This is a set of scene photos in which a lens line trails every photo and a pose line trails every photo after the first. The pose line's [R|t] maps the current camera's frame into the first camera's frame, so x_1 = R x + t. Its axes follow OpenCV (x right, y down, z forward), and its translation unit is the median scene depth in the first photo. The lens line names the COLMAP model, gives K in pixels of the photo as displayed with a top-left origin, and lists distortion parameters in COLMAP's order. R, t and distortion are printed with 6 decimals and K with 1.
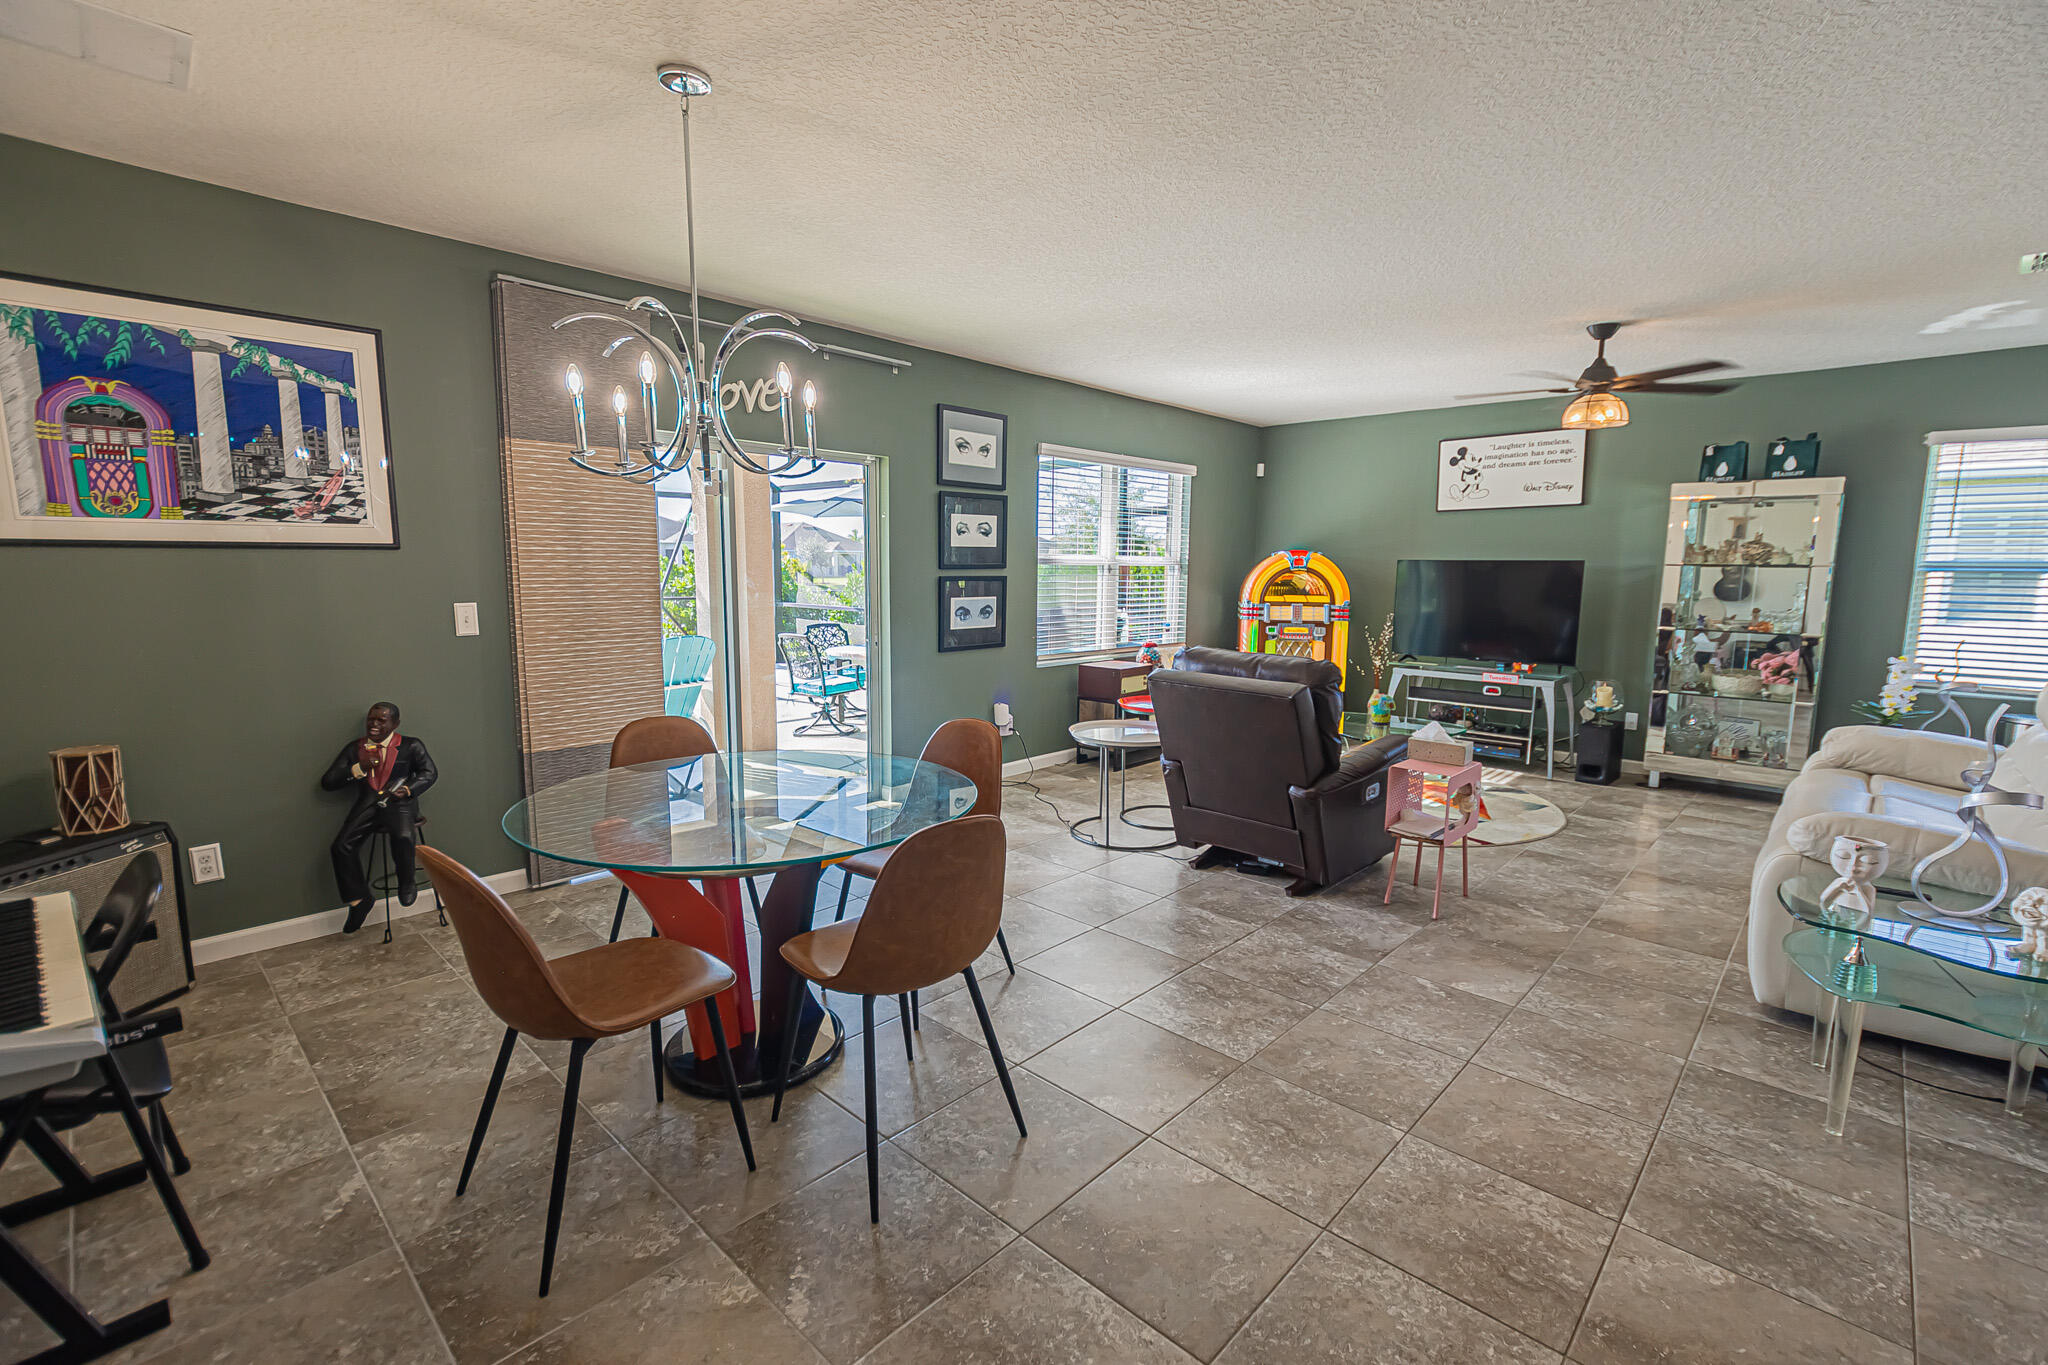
lens RADIAL K [[901.4, 0, 1035.5], [0, 901.4, 687.3], [0, 0, 1]] dist [0.001021, -0.000865]
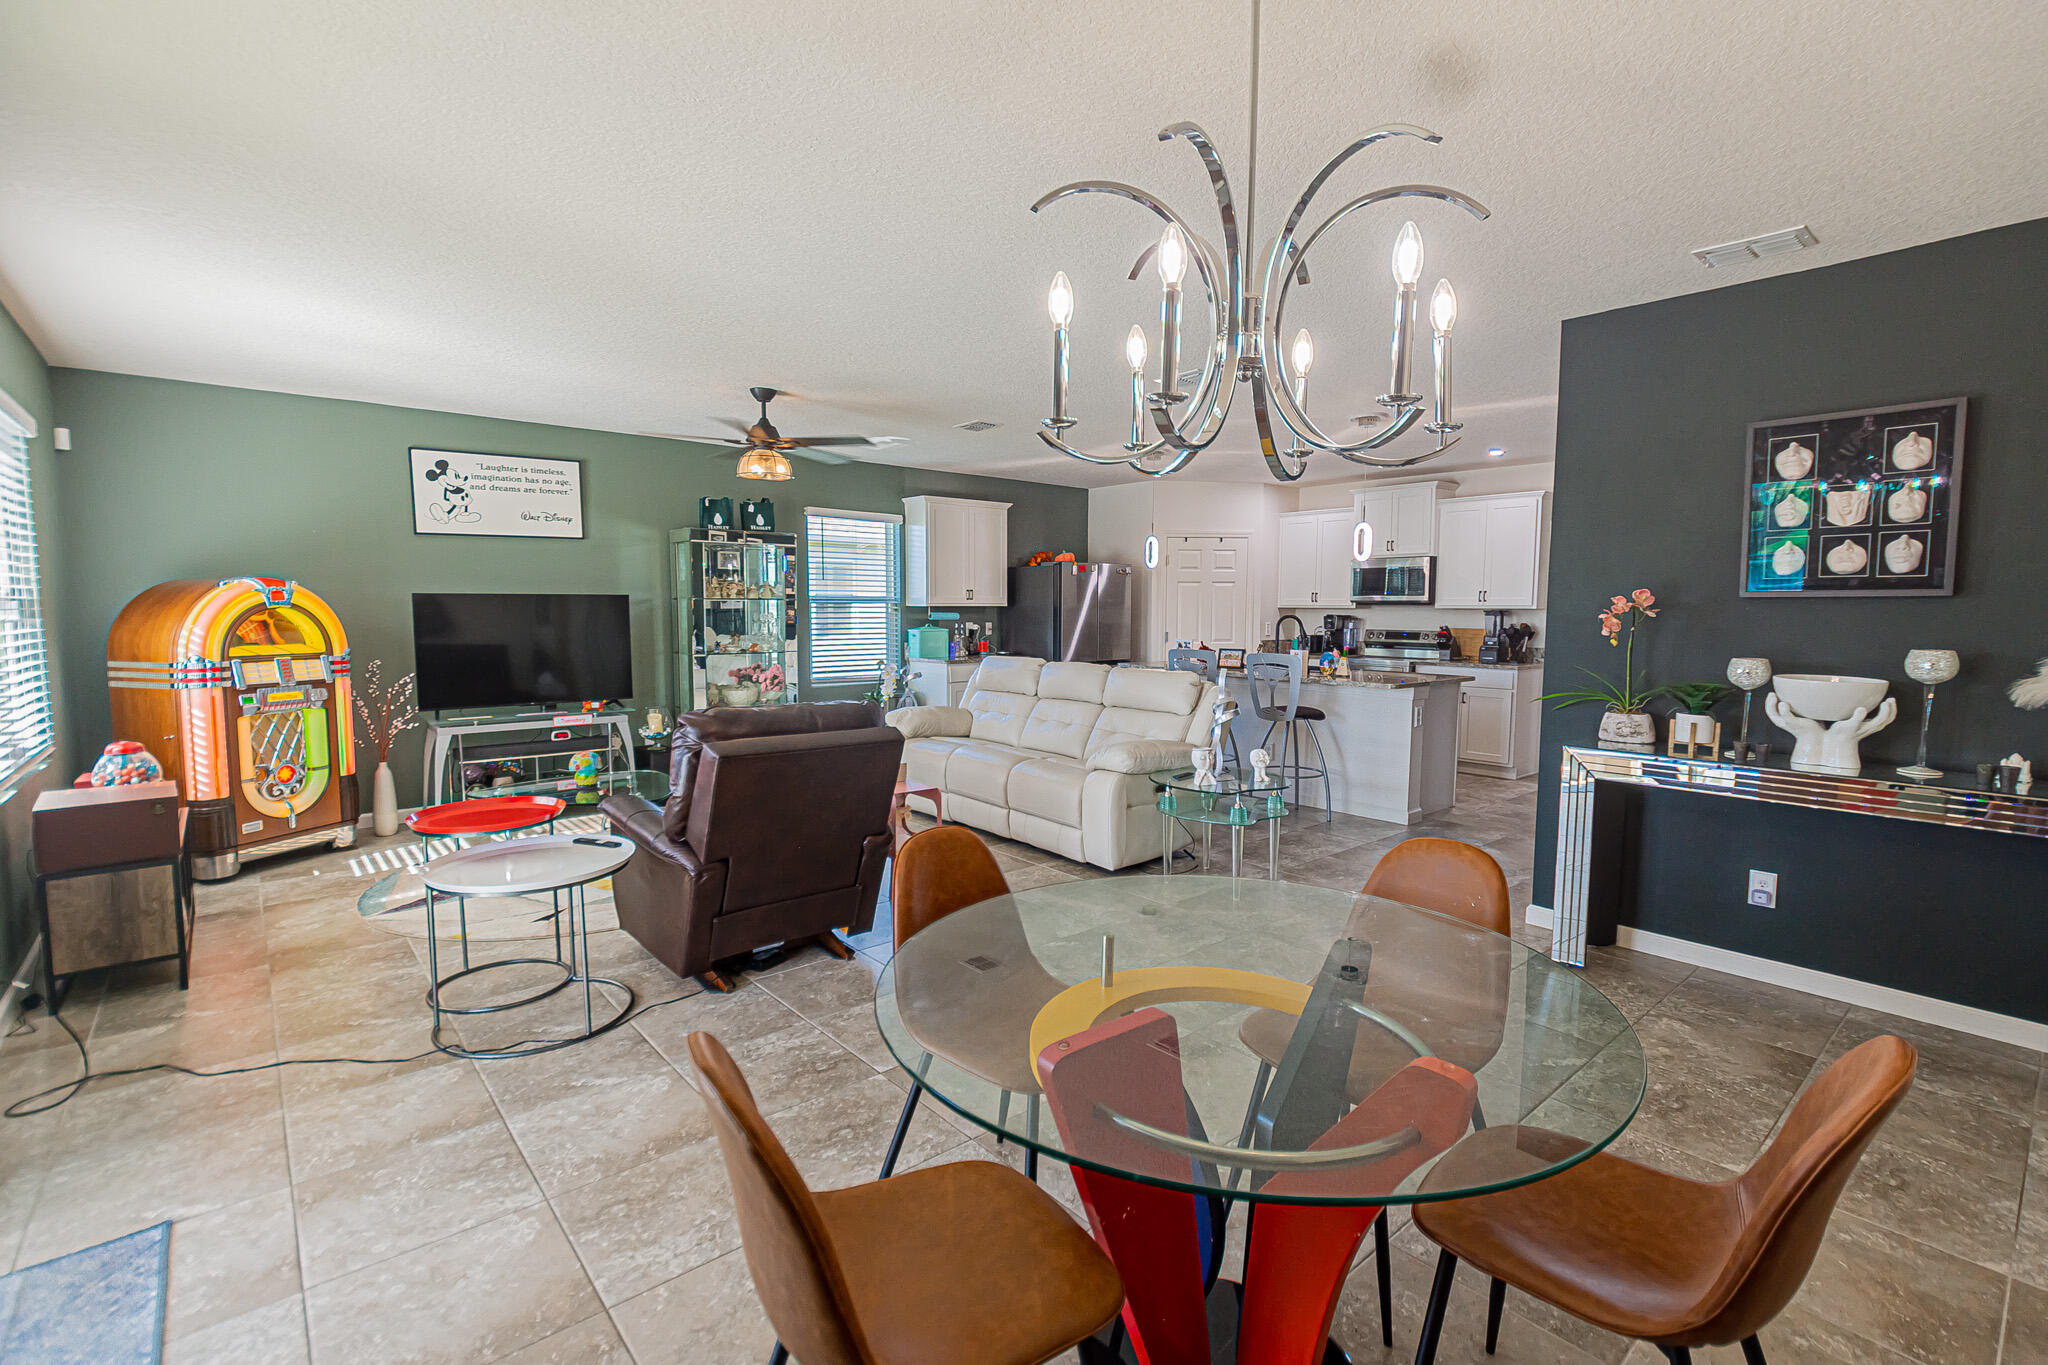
lens RADIAL K [[932.2, 0, 1024.0], [0, 932.2, 682.5], [0, 0, 1]] dist [-0.000702, -0.000767]
pose [[0.107760, -0.092024, 0.989909, -0.448829], [0.132750, 0.988122, 0.077407, -0.071724], [-0.985274, 0.123069, 0.118696, 0.495111]]
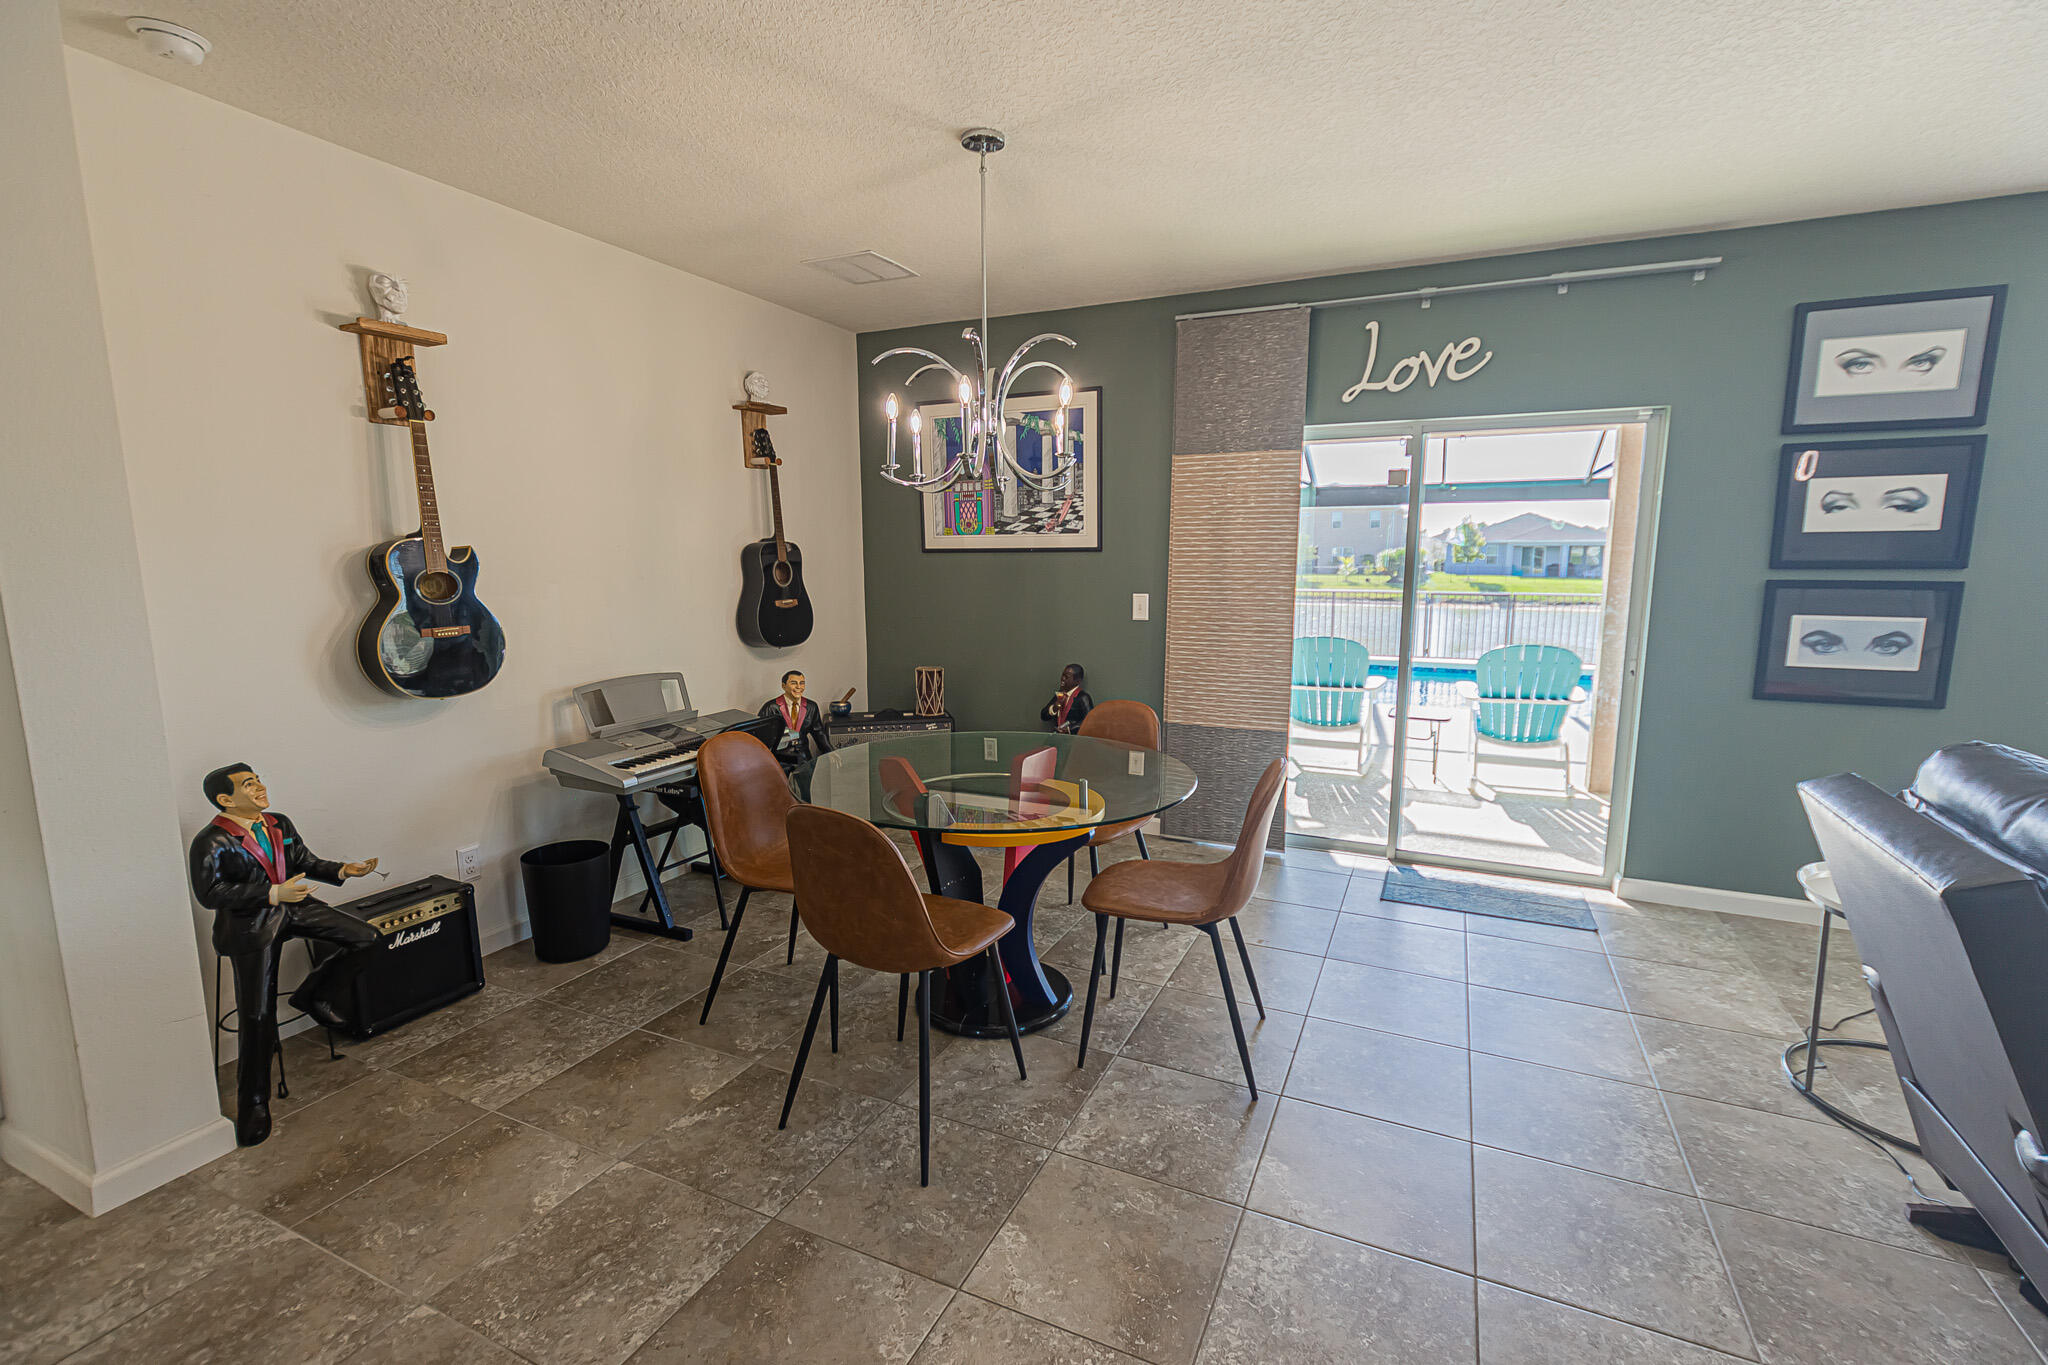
lens RADIAL K [[906.1, 0, 1024.0], [0, 906.1, 682.5], [0, 0, 1]] dist [-0.000849, -0.001388]
pose [[0.311399, 0.125731, -0.941925, 0.346340], [-0.125605, 0.987958, 0.090350, -0.044876], [0.941942, 0.090176, 0.323441, 0.314597]]
